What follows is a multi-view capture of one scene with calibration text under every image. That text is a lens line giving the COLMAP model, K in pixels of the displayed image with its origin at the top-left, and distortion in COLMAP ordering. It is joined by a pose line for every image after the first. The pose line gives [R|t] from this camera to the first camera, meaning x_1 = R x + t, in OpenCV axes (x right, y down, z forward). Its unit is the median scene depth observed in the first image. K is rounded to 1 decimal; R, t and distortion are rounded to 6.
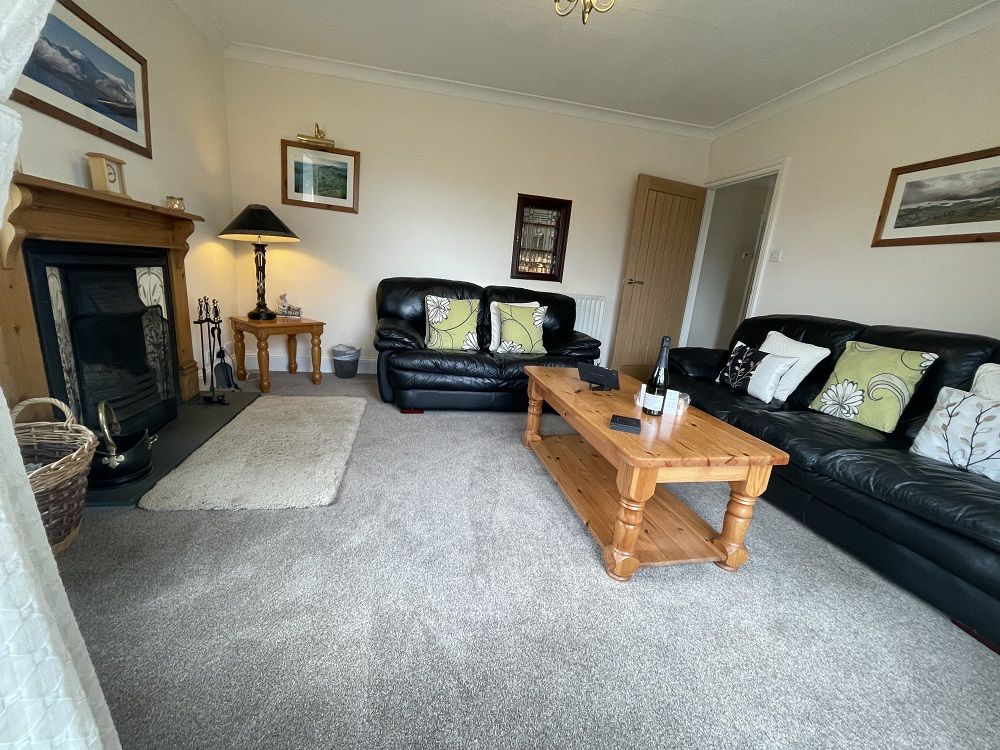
lens RADIAL K [[404.9, 0, 495.4], [0, 404.9, 374.0], [0, 0, 1]] dist [-0.000502, -0.002171]
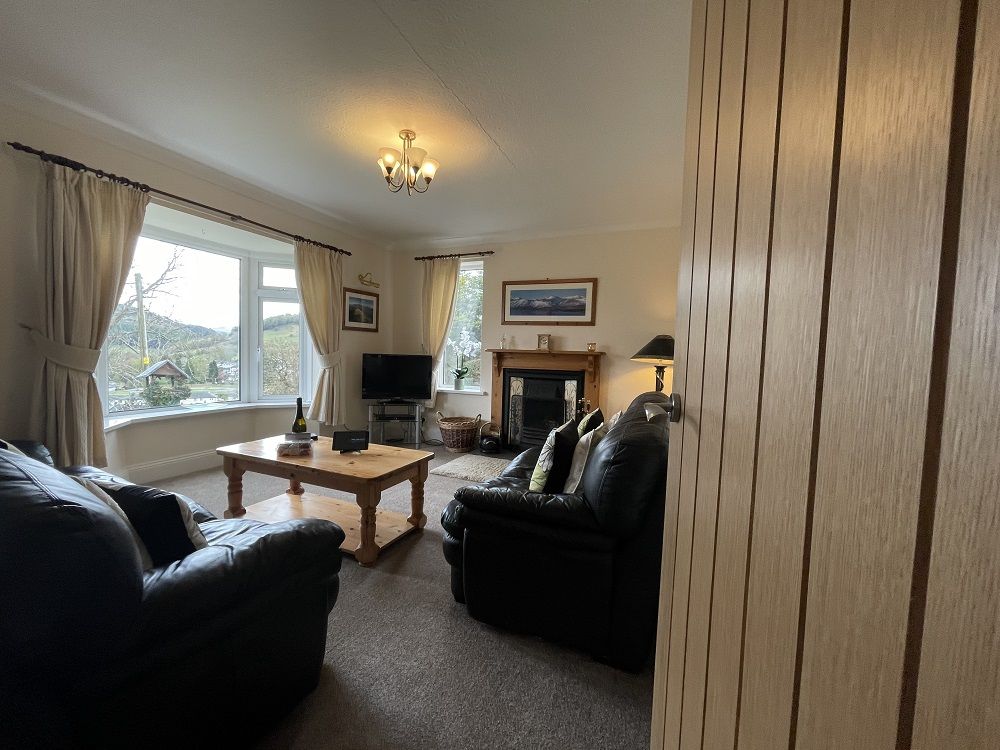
lens RADIAL K [[404.9, 0, 495.4], [0, 404.9, 374.0], [0, 0, 1]] dist [-0.000502, -0.002171]
pose [[-0.570636, -0.057320, -0.819200, 0.957834], [-0.269274, 0.955468, 0.120716, -0.432479], [0.775800, 0.289474, -0.560659, 1.804720]]
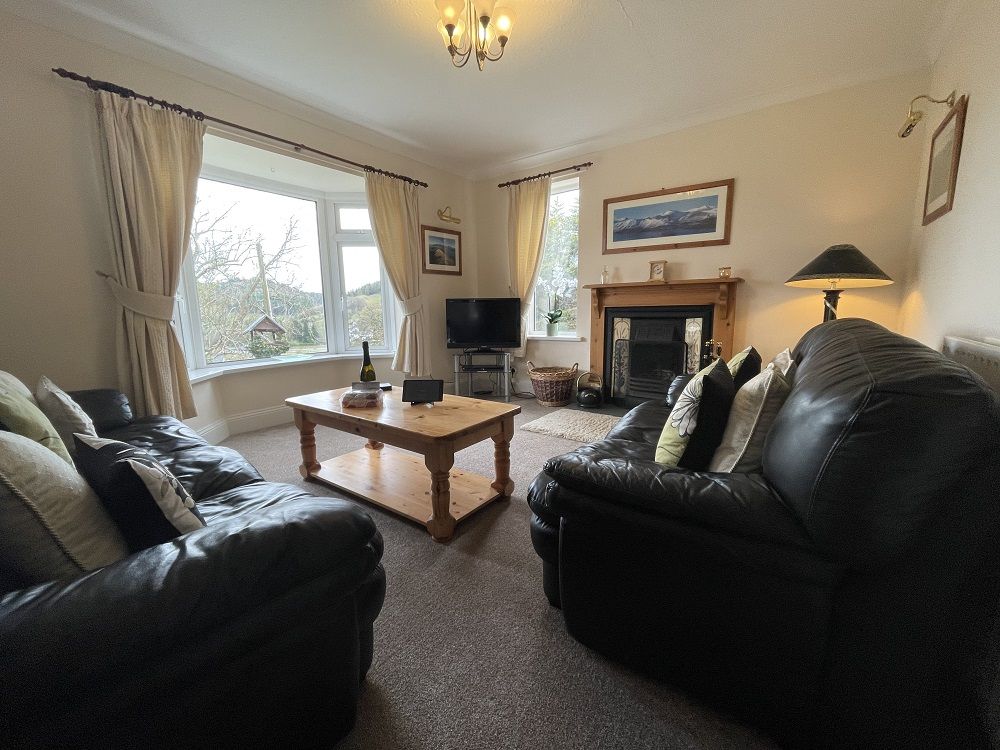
lens RADIAL K [[404.9, 0, 495.4], [0, 404.9, 374.0], [0, 0, 1]] dist [-0.000502, -0.002171]
pose [[-0.744112, 0.038658, -0.666935, 0.750123], [-0.203133, 0.937962, 0.281007, -0.345703], [0.636423, 0.344577, -0.690096, 1.658549]]
